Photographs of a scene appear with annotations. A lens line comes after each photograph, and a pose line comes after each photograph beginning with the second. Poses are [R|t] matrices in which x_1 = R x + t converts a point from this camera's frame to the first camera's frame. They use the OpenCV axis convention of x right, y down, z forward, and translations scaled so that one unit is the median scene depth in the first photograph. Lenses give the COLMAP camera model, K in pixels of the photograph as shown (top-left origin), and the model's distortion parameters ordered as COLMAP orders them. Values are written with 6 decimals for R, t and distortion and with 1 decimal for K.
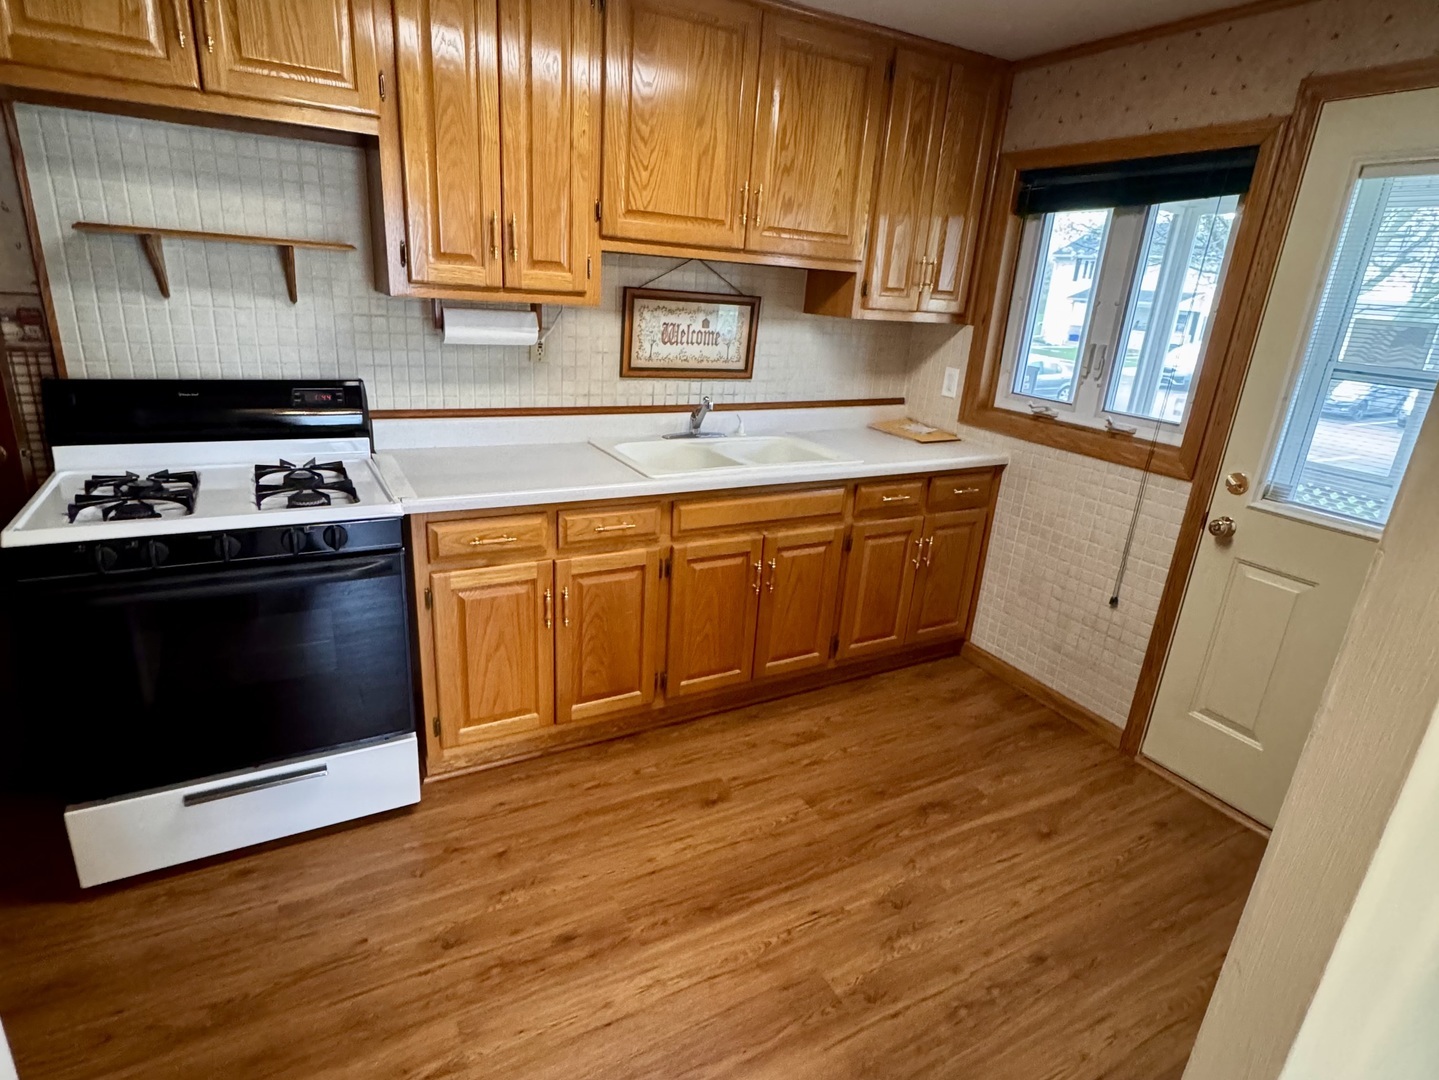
lens RADIAL K [[767.8, 0, 718.1], [0, 767.8, 538.3], [0, 0, 1]] dist [0.002174, 0.001530]
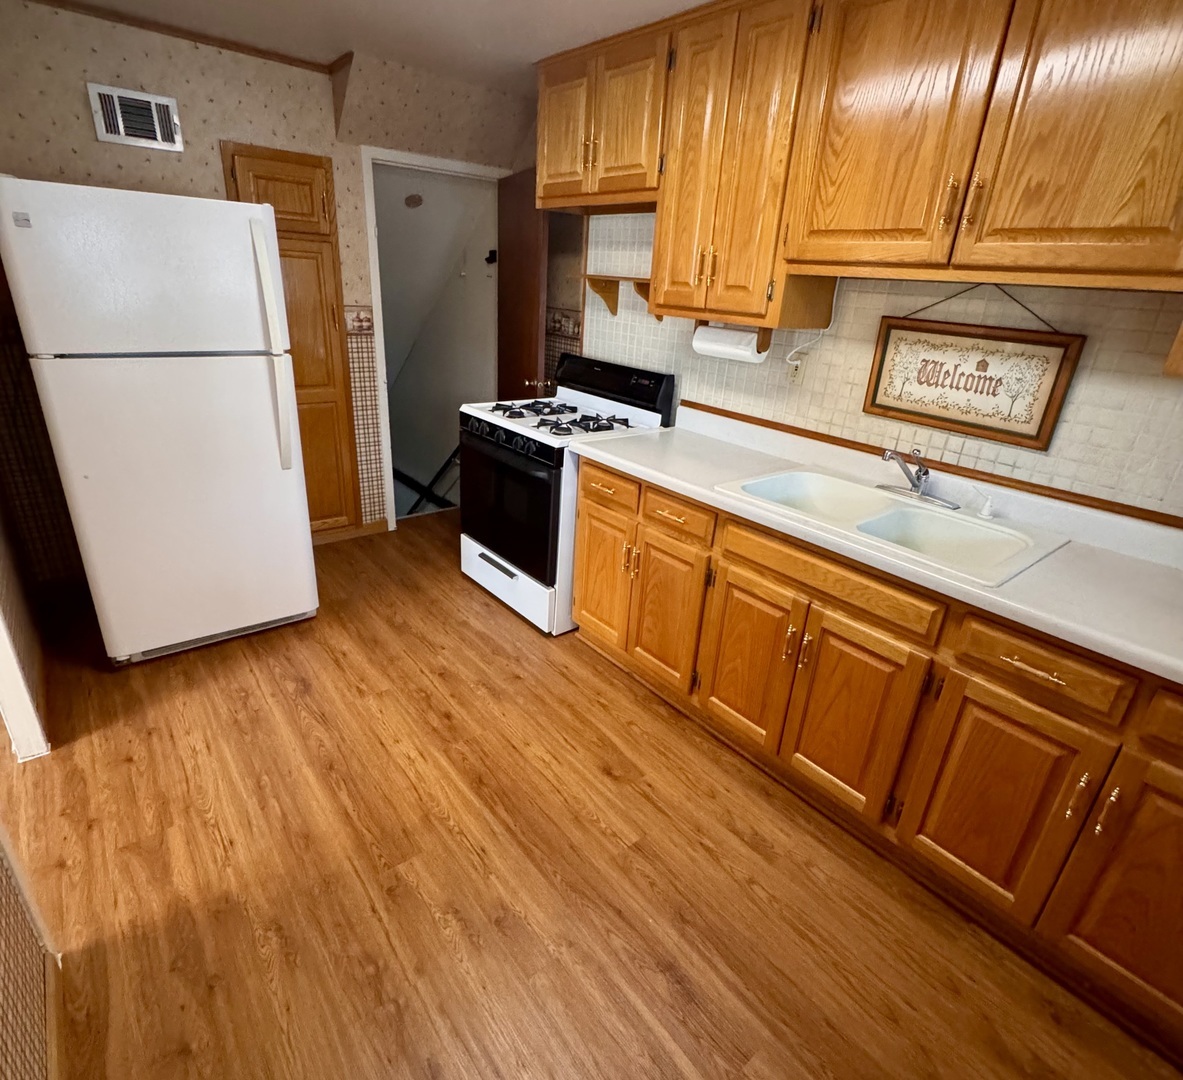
lens RADIAL K [[626.7, 0, 592.0], [0, 626.7, 539.5], [0, 0, 1]] dist [-0.001154, -0.000517]
pose [[0.174480, 0.325781, -0.929206, 0.652682], [-0.357210, 0.900337, 0.248585, -0.156426], [0.917583, 0.288548, 0.273463, 0.584562]]
